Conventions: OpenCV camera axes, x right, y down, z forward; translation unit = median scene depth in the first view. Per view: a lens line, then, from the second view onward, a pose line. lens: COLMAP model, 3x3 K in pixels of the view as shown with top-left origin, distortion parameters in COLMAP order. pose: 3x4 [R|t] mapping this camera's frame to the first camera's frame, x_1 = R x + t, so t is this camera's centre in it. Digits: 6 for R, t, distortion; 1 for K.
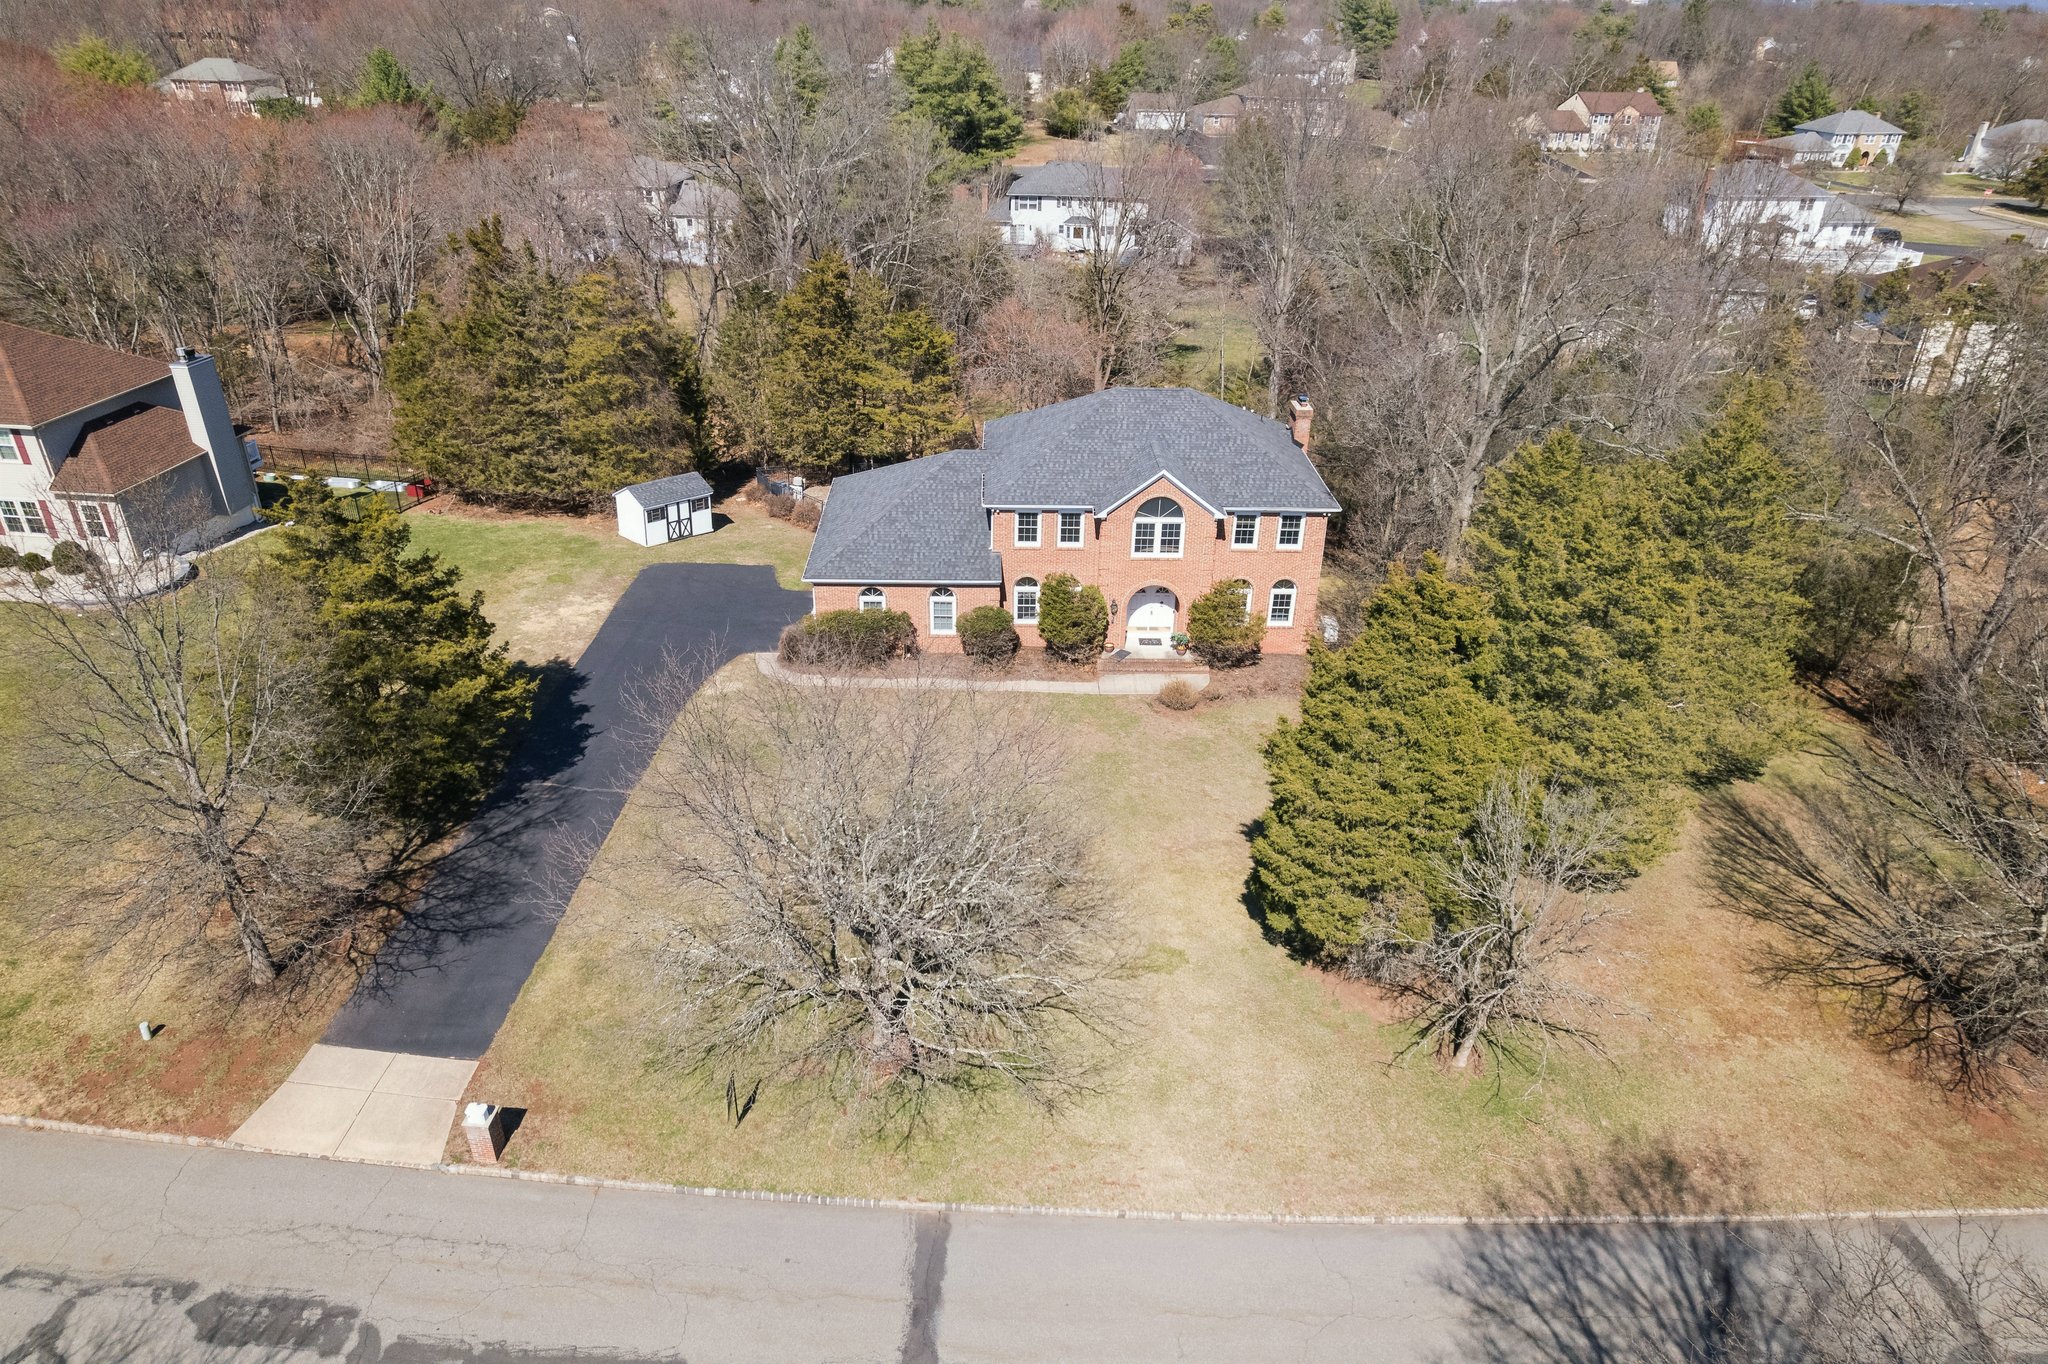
lens RADIAL K [[1306.2, 0, 1007.4], [0, 1306.2, 703.0], [0, 0, 1]] dist [-0.076670, 0.072510]
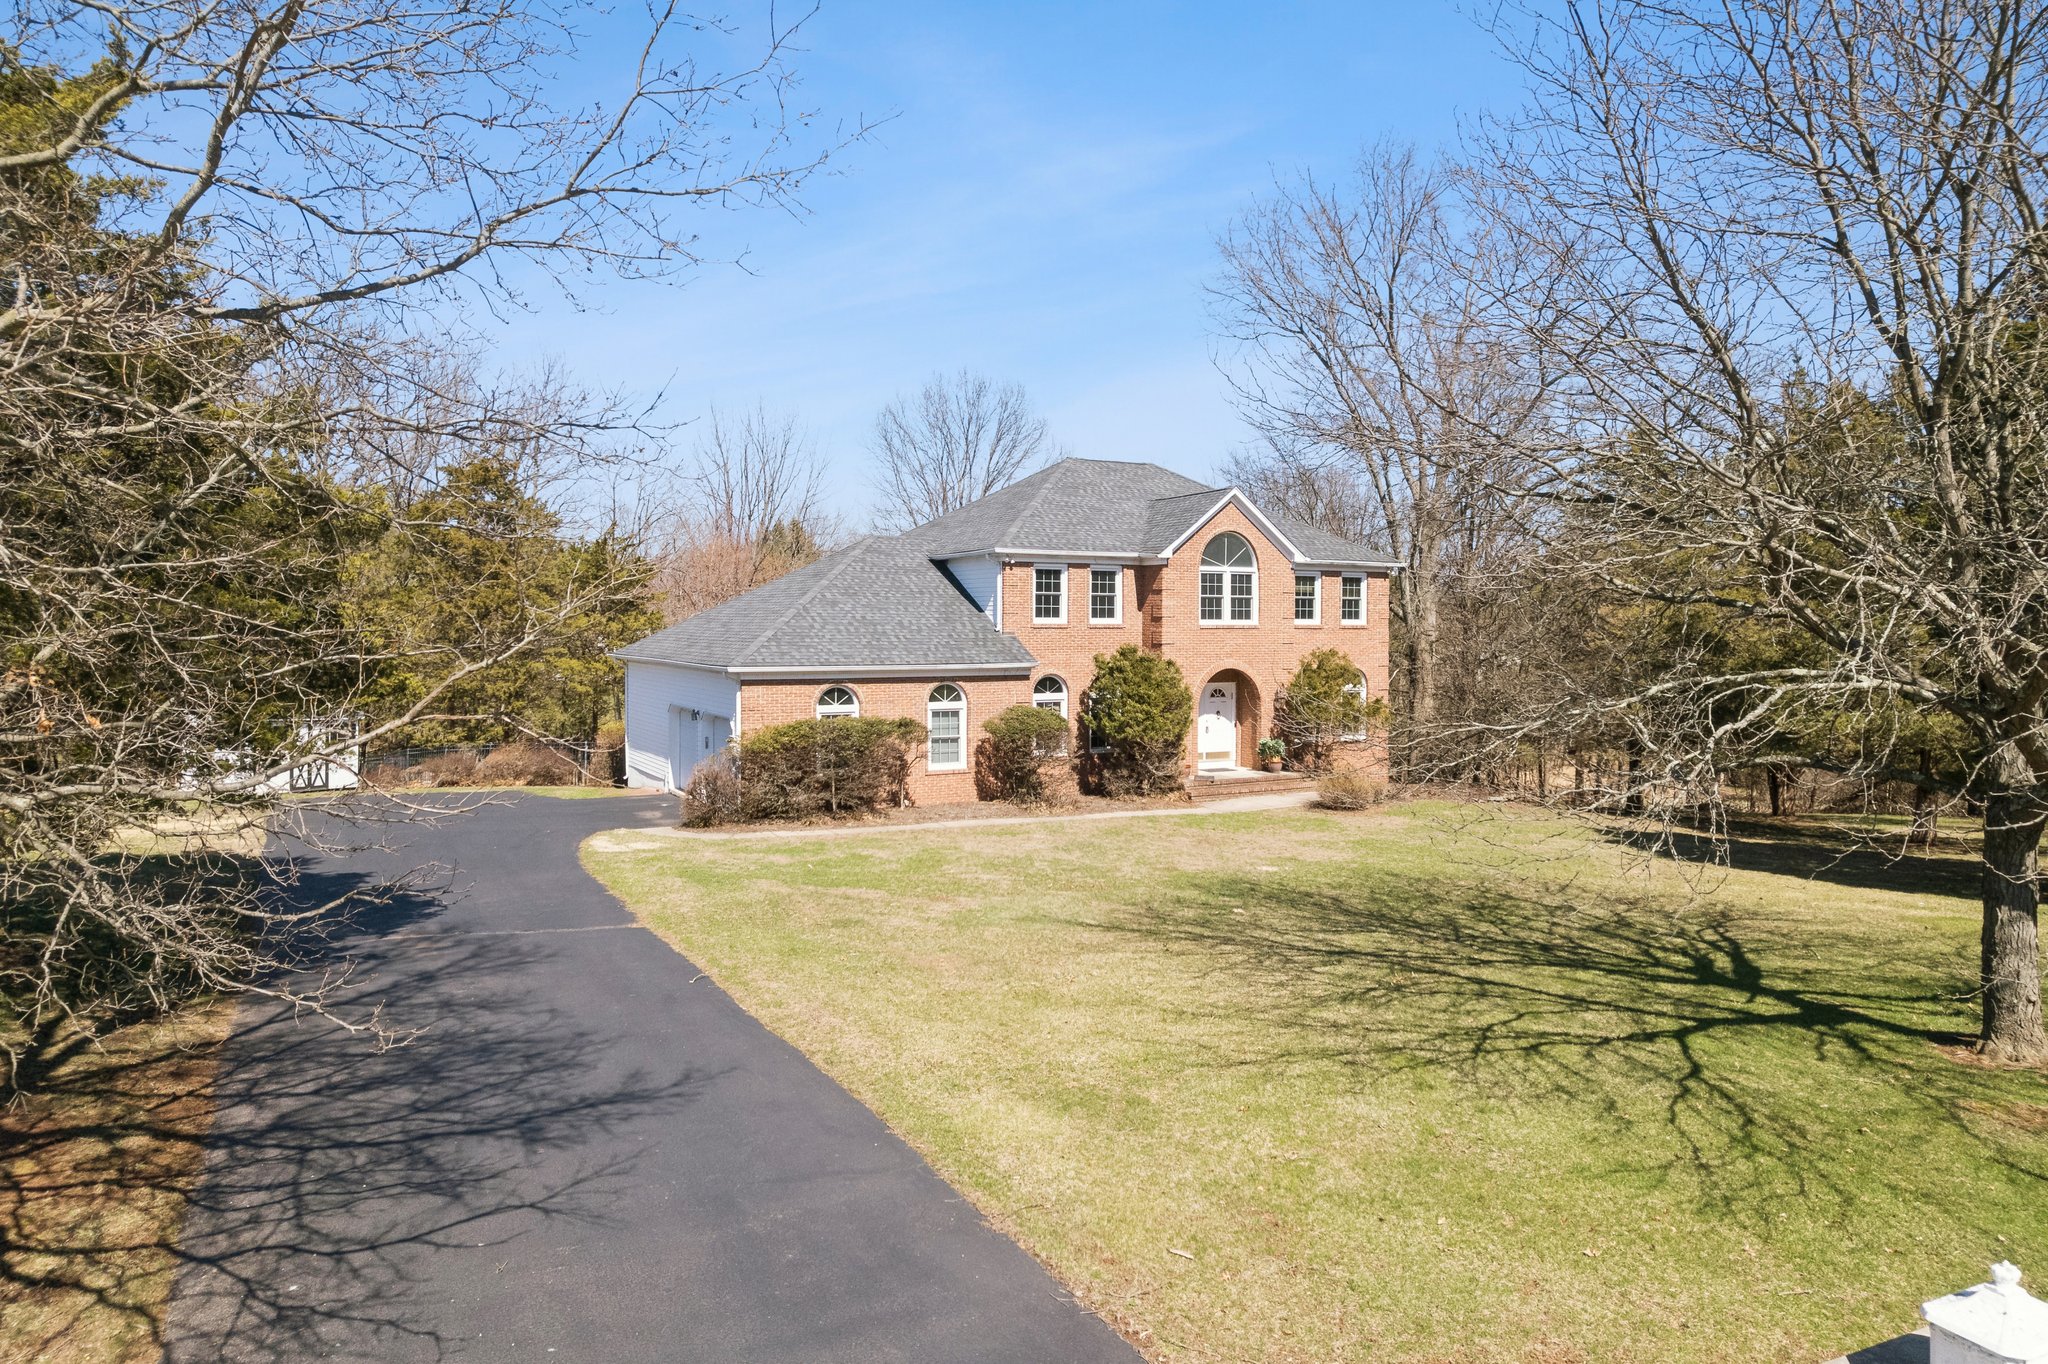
lens RADIAL K [[1336.3, 0, 1054.6], [0, 1336.3, 731.7], [0, 0, 1]] dist [-0.003029, 0.065753]
pose [[0.860866, -0.048134, 0.506549, -0.322576], [0.251152, 0.905993, -0.340735, 0.155743], [-0.442529, 0.420548, 0.792028, 0.498549]]
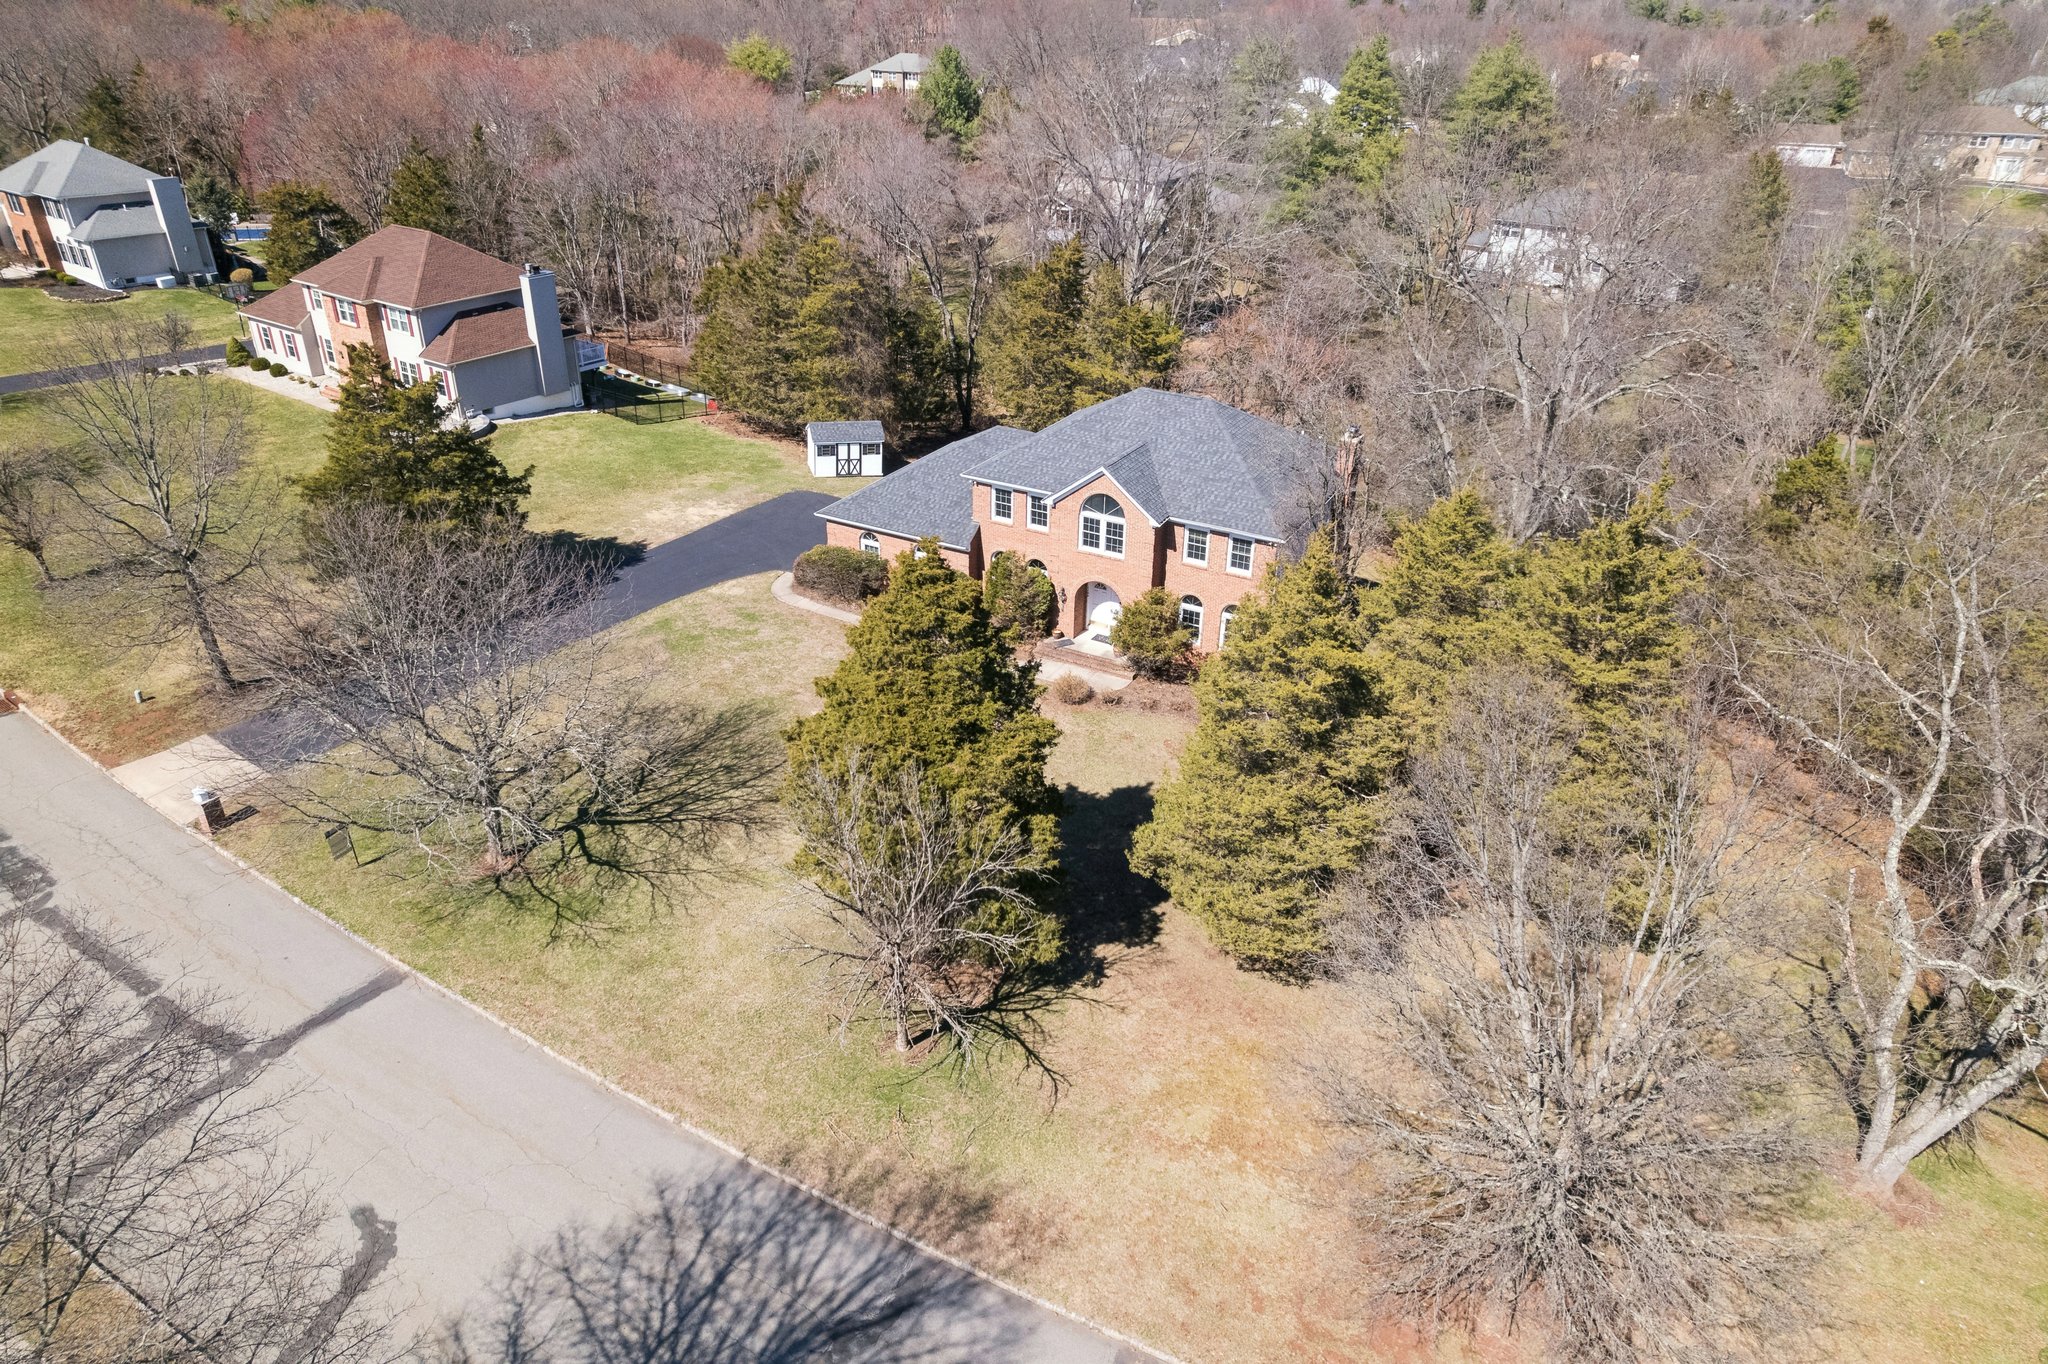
lens RADIAL K [[1316.4, 0, 1005.2], [0, 1316.4, 690.7], [0, 0, 1]] dist [-0.075358, 0.063373]
pose [[0.864913, 0.237410, -0.442225, 0.517689], [-0.244773, 0.968700, 0.041316, -0.033343], [0.438192, 0.072510, 0.895952, 0.067583]]
